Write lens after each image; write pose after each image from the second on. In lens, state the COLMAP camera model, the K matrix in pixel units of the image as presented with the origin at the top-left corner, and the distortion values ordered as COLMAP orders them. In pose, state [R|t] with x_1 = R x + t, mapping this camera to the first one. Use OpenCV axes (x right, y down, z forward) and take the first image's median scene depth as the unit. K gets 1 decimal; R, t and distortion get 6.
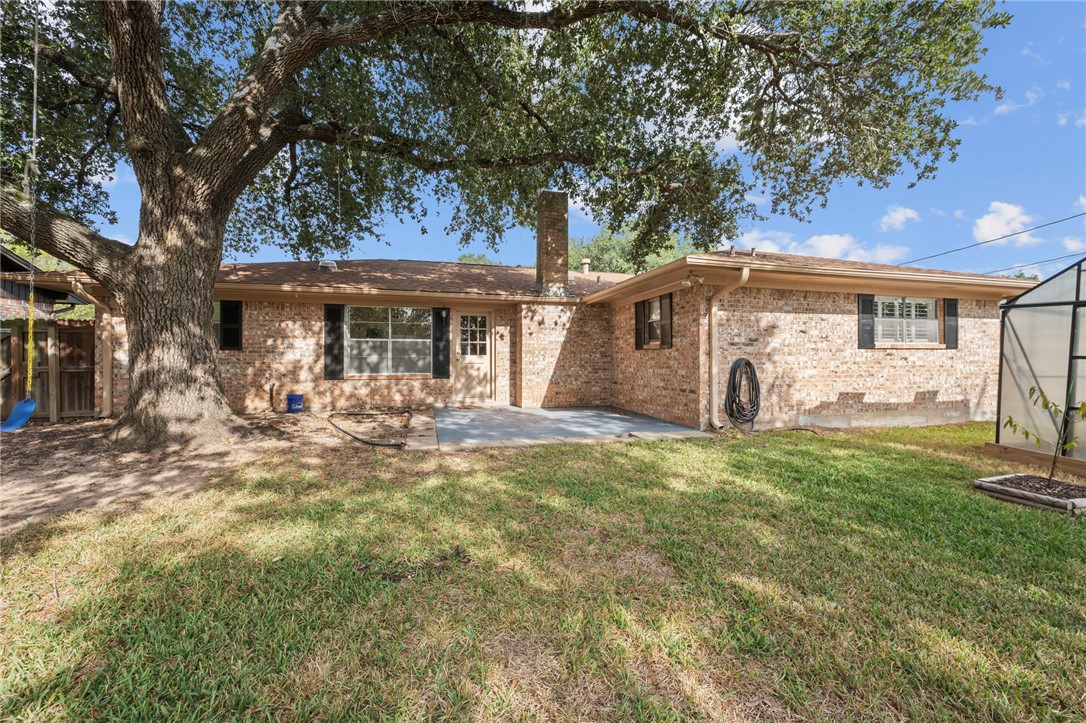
lens RADIAL K [[418.8, 0, 561.0], [0, 418.8, 356.6], [0, 0, 1]] dist [-0.000144, -0.000044]
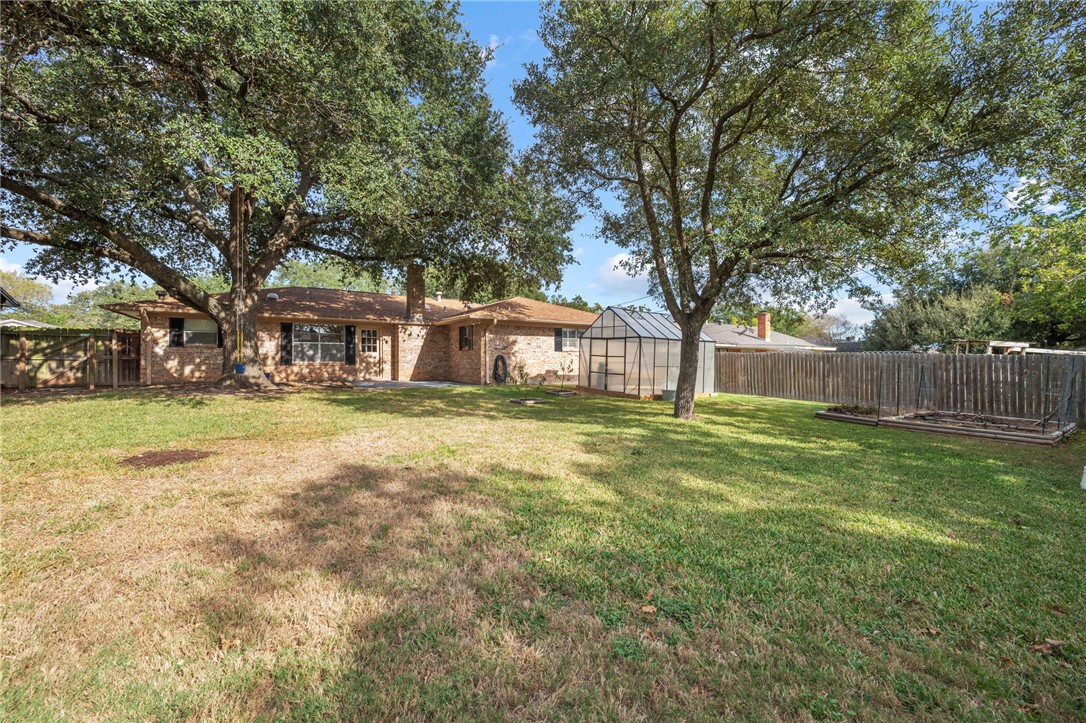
lens RADIAL K [[418.8, 0, 561.0], [0, 418.8, 356.6], [0, 0, 1]] dist [-0.000144, -0.000044]
pose [[0.953015, 0.008138, 0.302815, 0.036950], [-0.010423, 0.999928, 0.005930, -0.002653], [-0.302745, -0.008808, 0.953031, -1.166693]]
